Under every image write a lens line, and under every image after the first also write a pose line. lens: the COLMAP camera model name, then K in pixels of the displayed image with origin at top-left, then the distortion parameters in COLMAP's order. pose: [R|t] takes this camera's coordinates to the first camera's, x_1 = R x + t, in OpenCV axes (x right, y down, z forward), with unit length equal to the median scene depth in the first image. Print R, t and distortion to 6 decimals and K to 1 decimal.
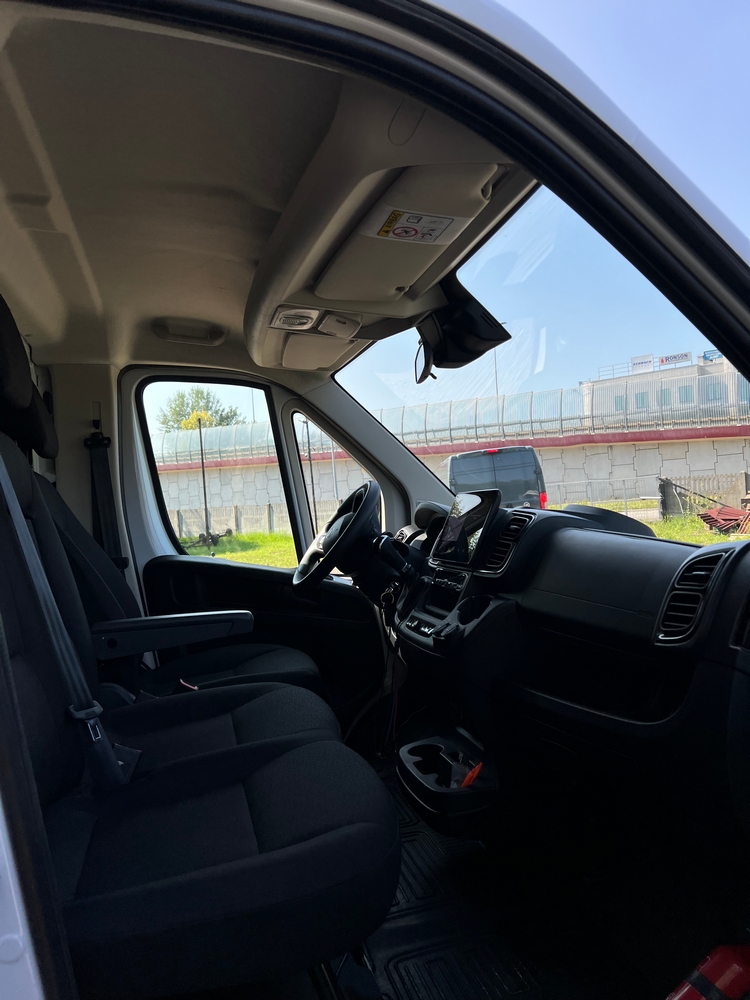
lens RADIAL K [[752.0, 0, 378.8], [0, 752.0, 499.9], [0, 0, 1]] dist [0.032176, -0.035187]
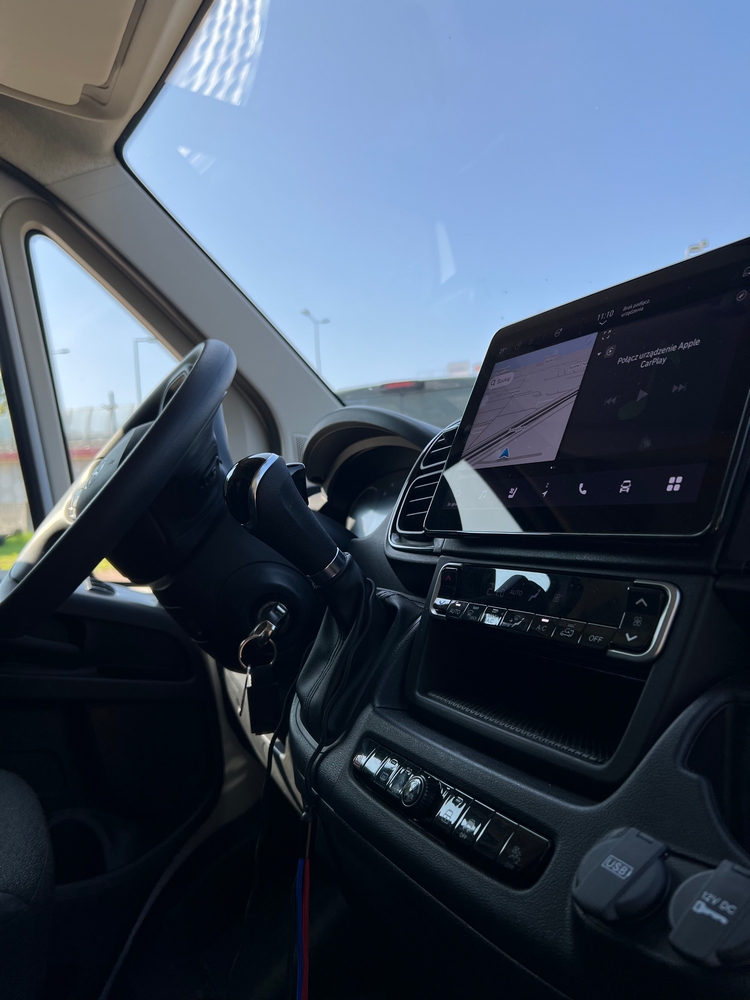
lens RADIAL K [[752.0, 0, 370.9], [0, 752.0, 509.1], [0, 0, 1]] dist [0.032176, -0.035187]
pose [[0.970768, 0.023751, 0.238842, -0.021643], [-0.025543, 0.999664, 0.004412, 0.060144], [-0.238657, -0.010384, 0.971048, 0.630851]]
